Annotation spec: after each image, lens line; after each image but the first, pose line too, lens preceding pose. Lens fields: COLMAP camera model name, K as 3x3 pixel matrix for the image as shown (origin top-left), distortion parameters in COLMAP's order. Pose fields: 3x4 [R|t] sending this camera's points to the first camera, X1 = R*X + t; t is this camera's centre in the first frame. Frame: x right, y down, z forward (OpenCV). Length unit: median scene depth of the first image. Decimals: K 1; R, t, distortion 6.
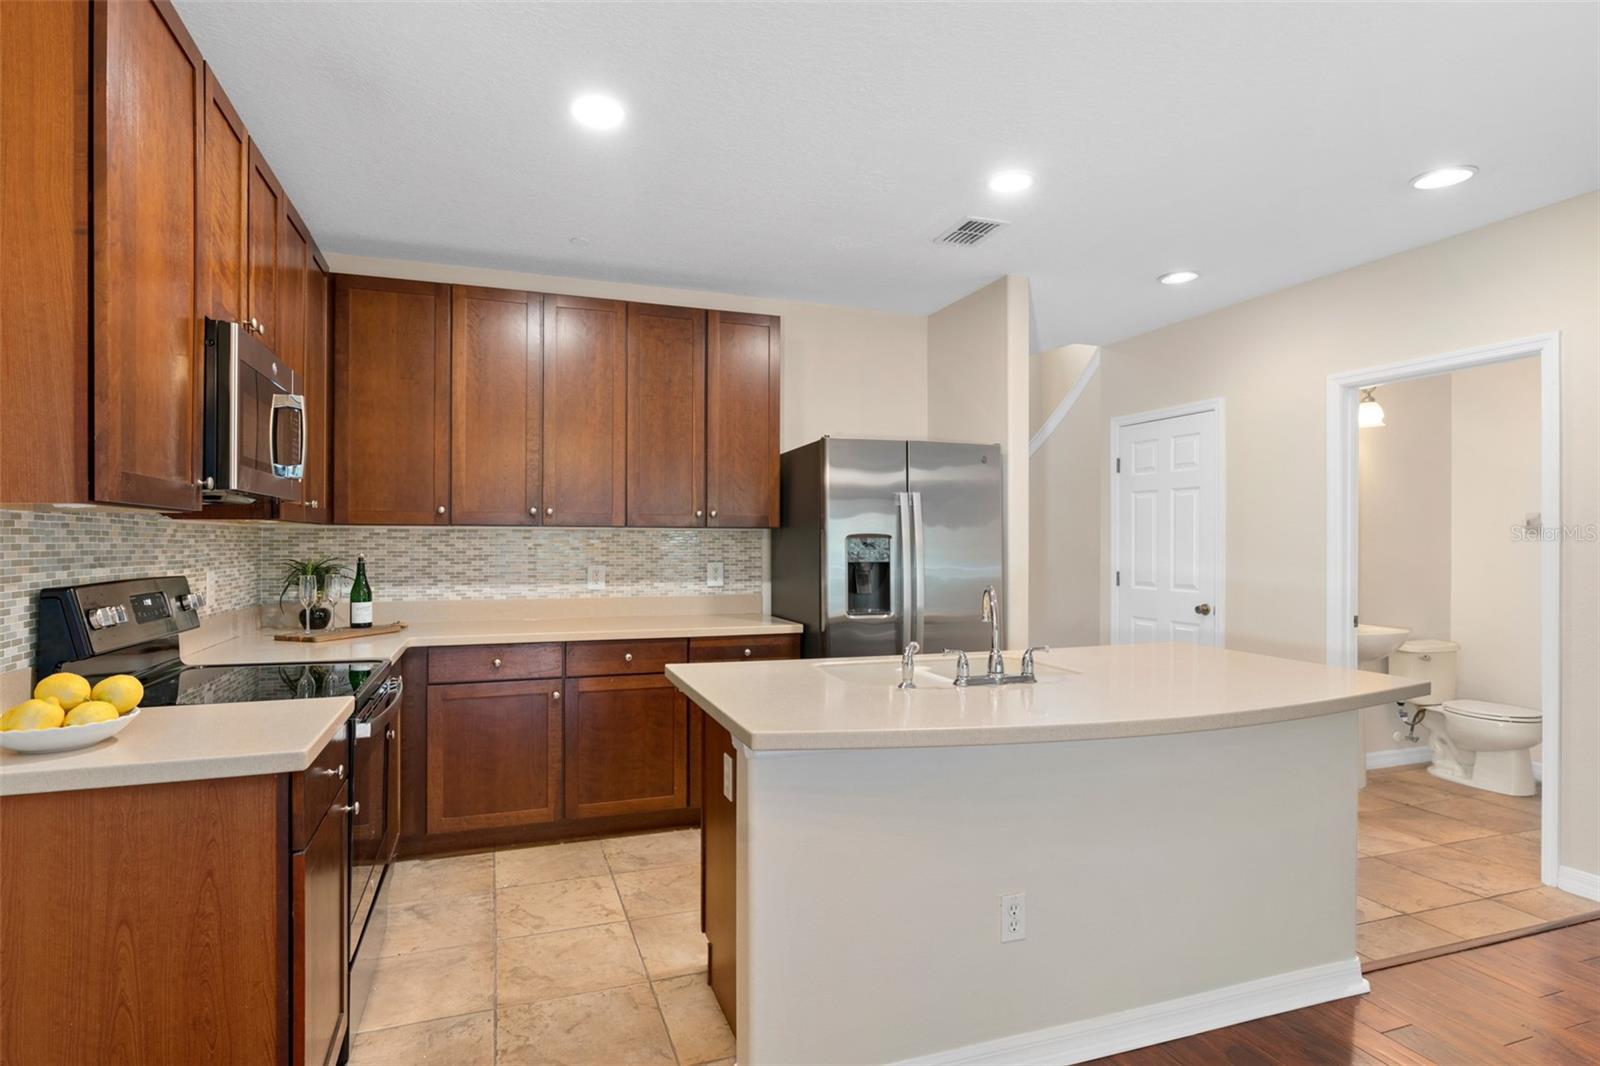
lens RADIAL K [[843.3, 0, 800.0], [0, 843.3, 533.0], [0, 0, 1]] dist [-0.003486, -0.000545]
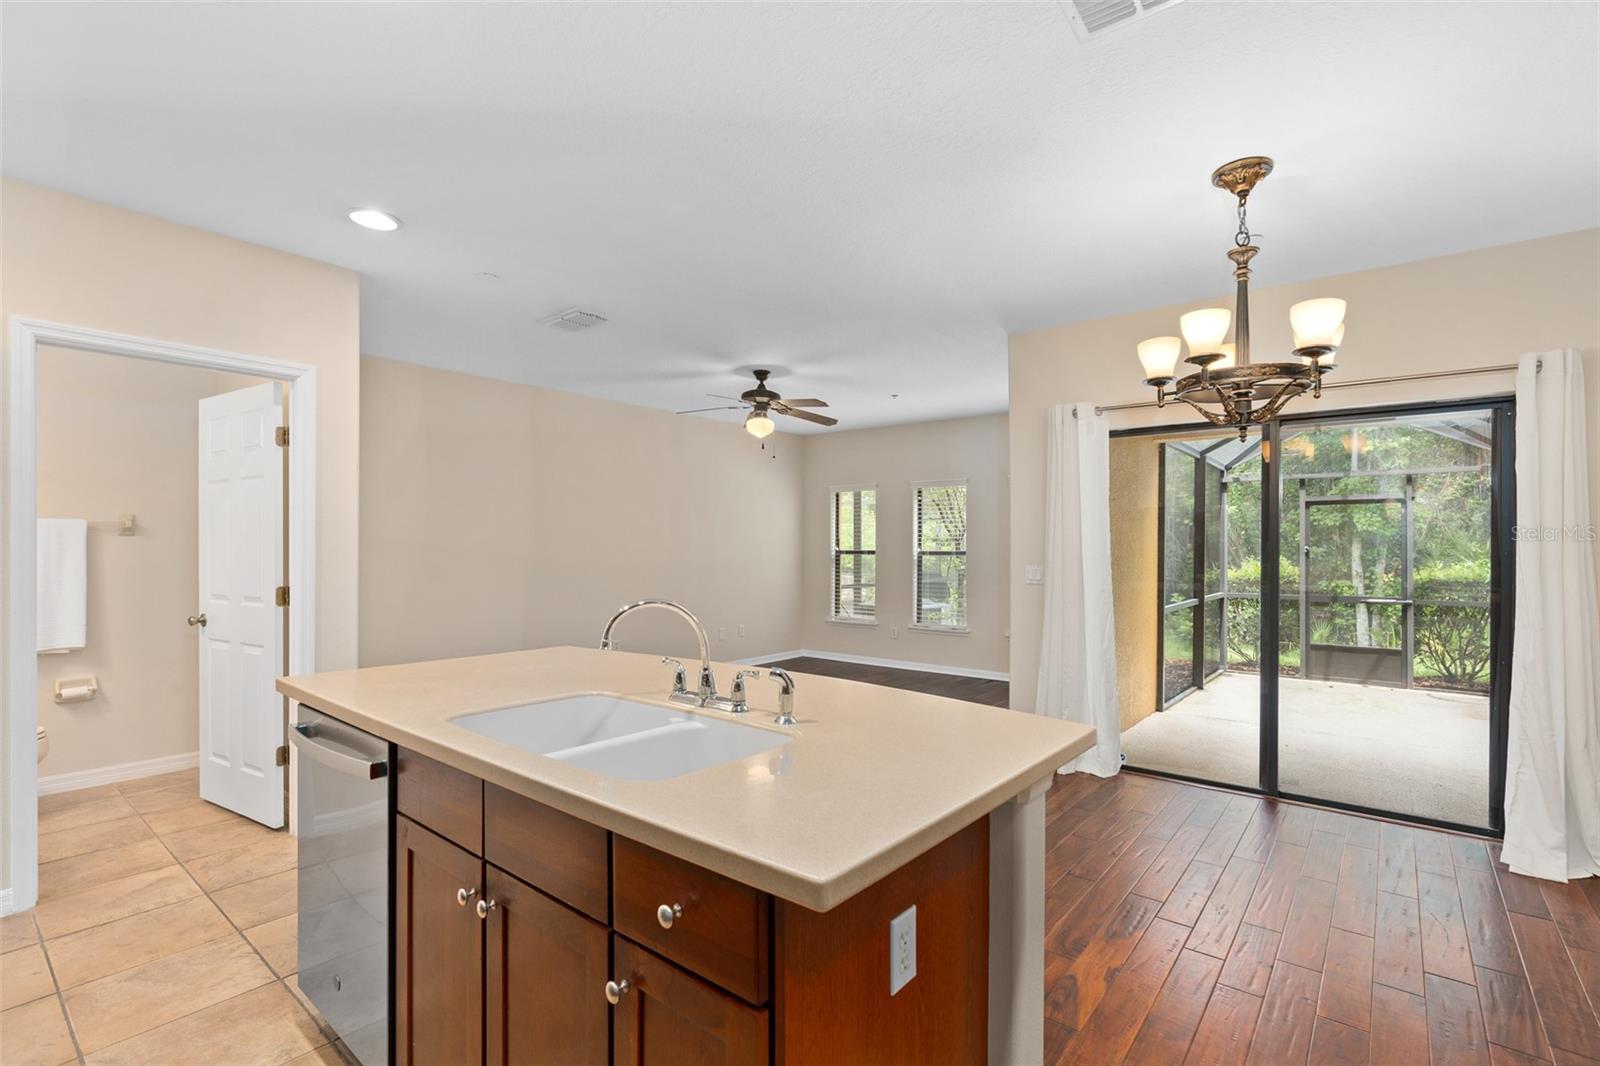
lens RADIAL K [[721.8, 0, 801.5], [0, 721.8, 553.5], [0, 0, 1]] dist [-0.000484, -0.000305]
pose [[-0.519029, -0.011046, 0.854685, -0.279019], [-0.013109, 0.999902, 0.004962, 0.010281], [-0.854656, -0.008629, -0.519123, 0.803264]]
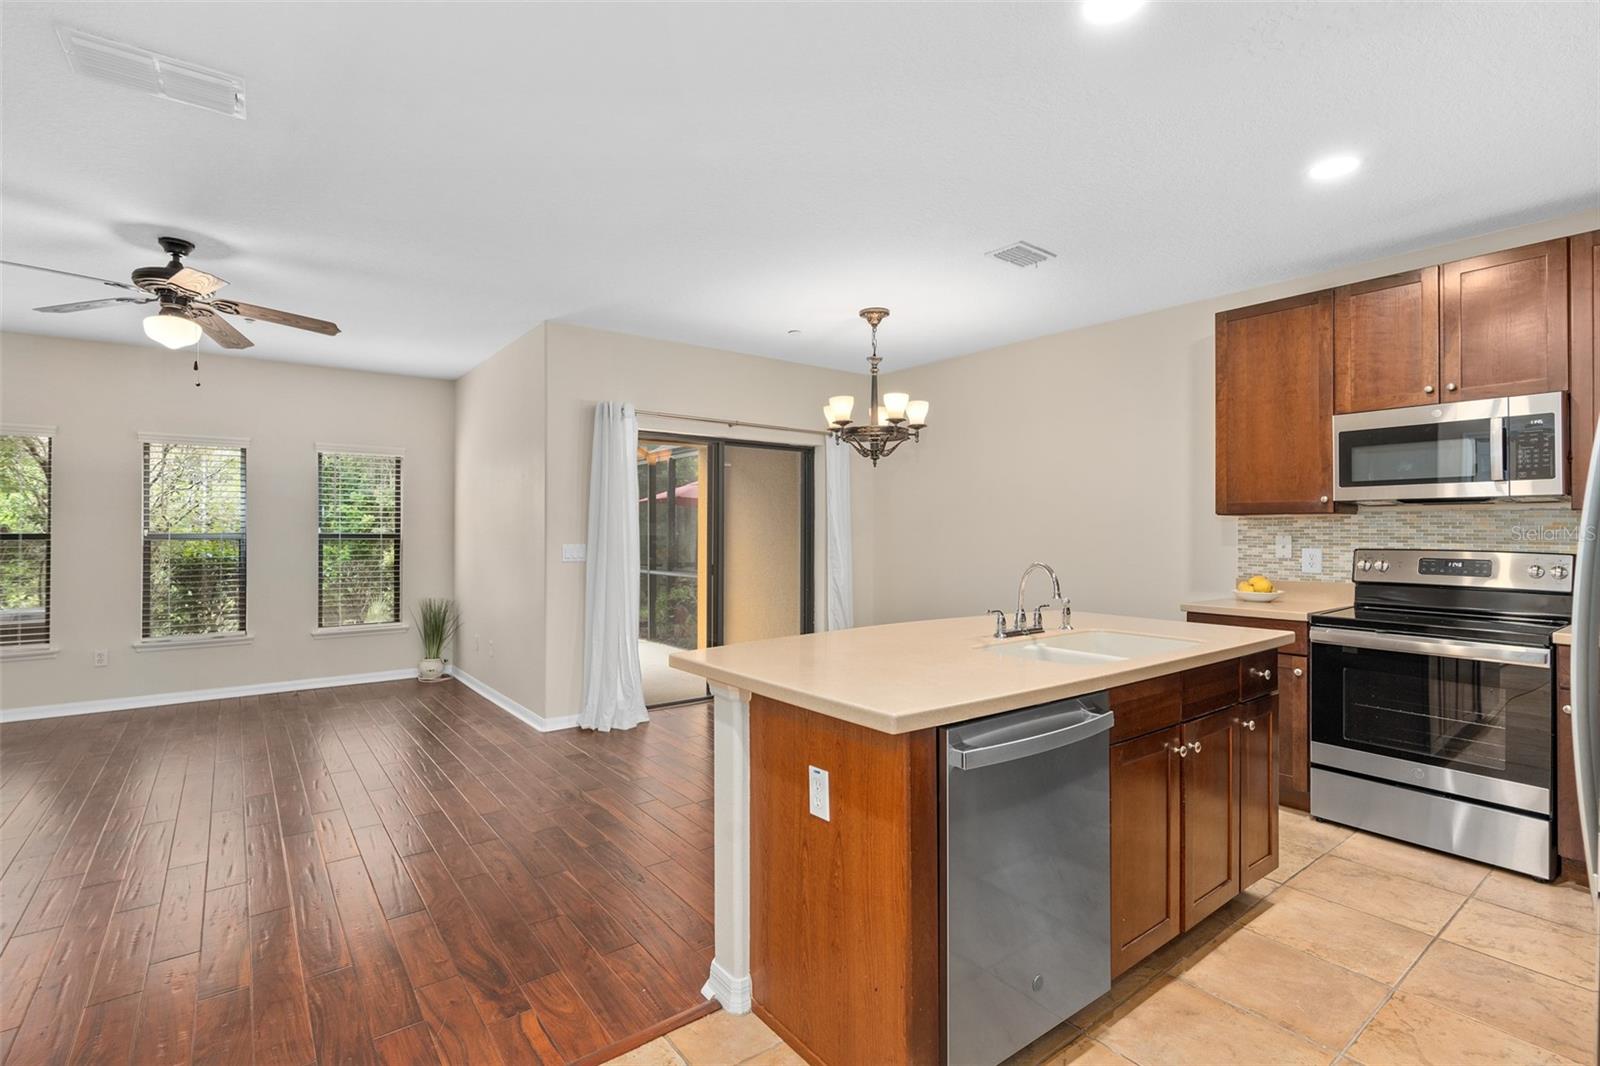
lens RADIAL K [[745.7, 0, 793.1], [0, 745.7, 528.3], [0, 0, 1]] dist [-0.004241, -0.000623]
pose [[-0.955720, -0.002314, -0.294268, 0.546130], [0.000757, 0.999946, -0.010324, 0.014740], [0.294276, -0.010090, -0.955667, 1.209290]]
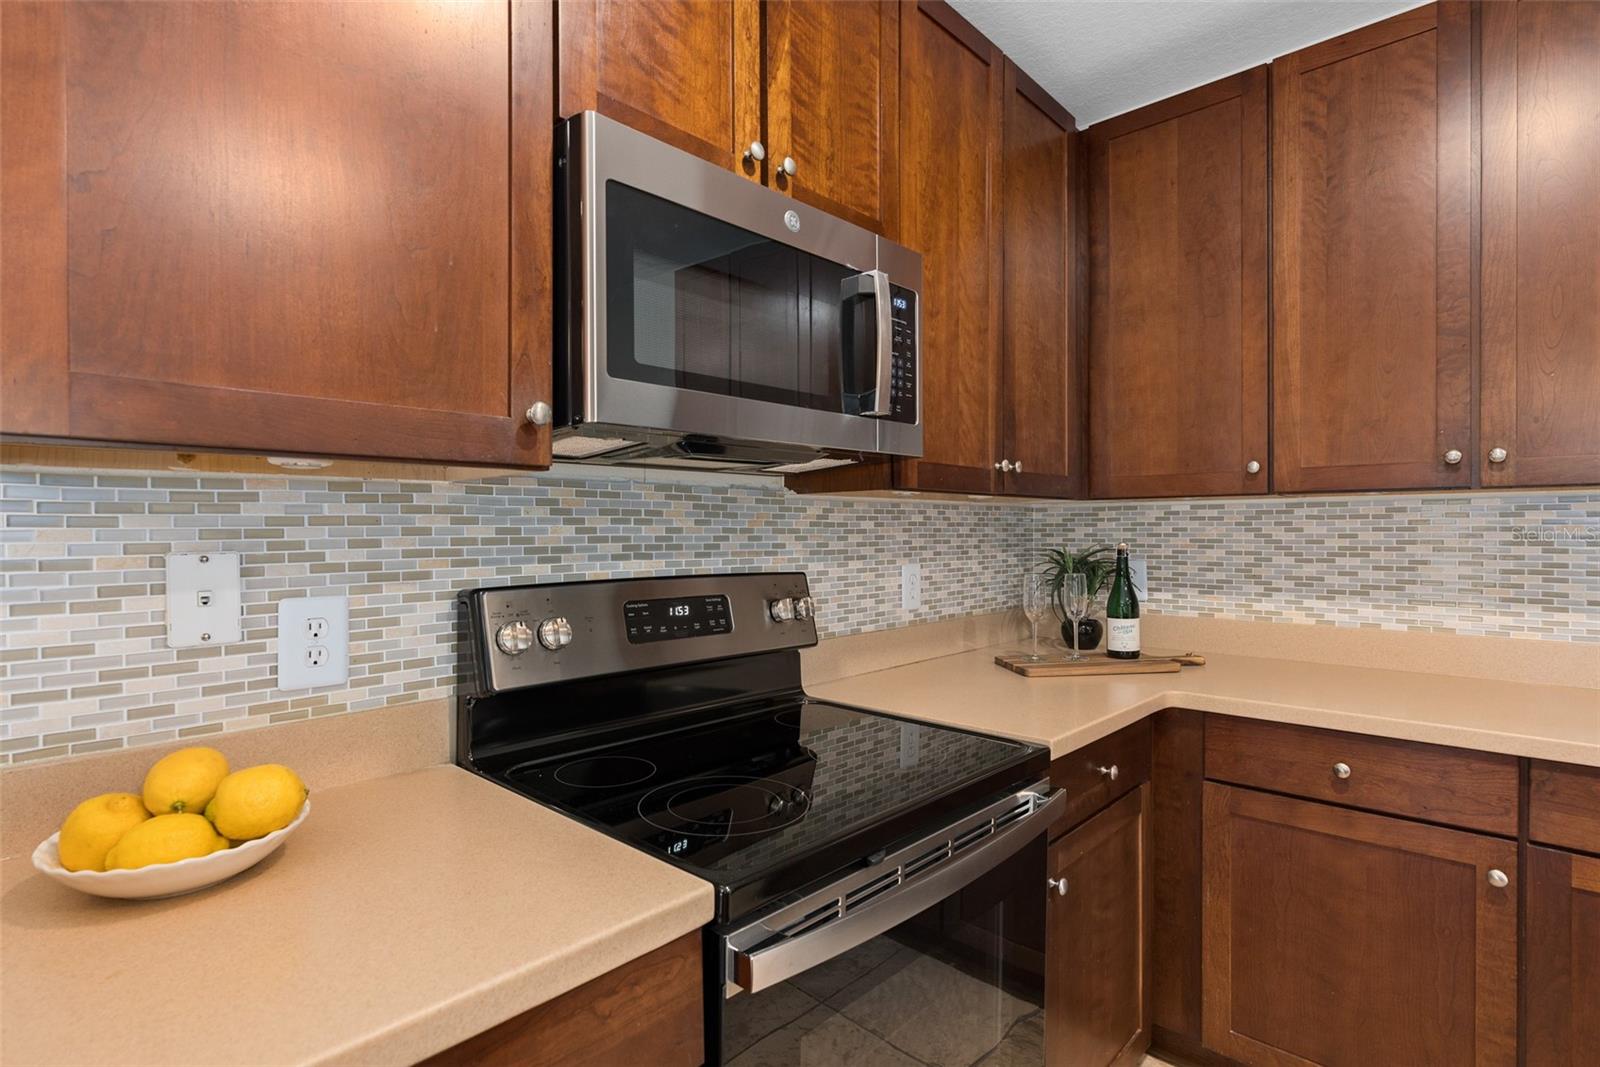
lens RADIAL K [[790.1, 0, 795.9], [0, 790.1, 536.1], [0, 0, 1]] dist [-0.005679, -0.000395]
pose [[0.451478, 0.003765, -0.892274, -0.088718], [0.013620, 0.999846, 0.011111, 0.008640], [0.892178, -0.017169, 0.451357, 0.472793]]
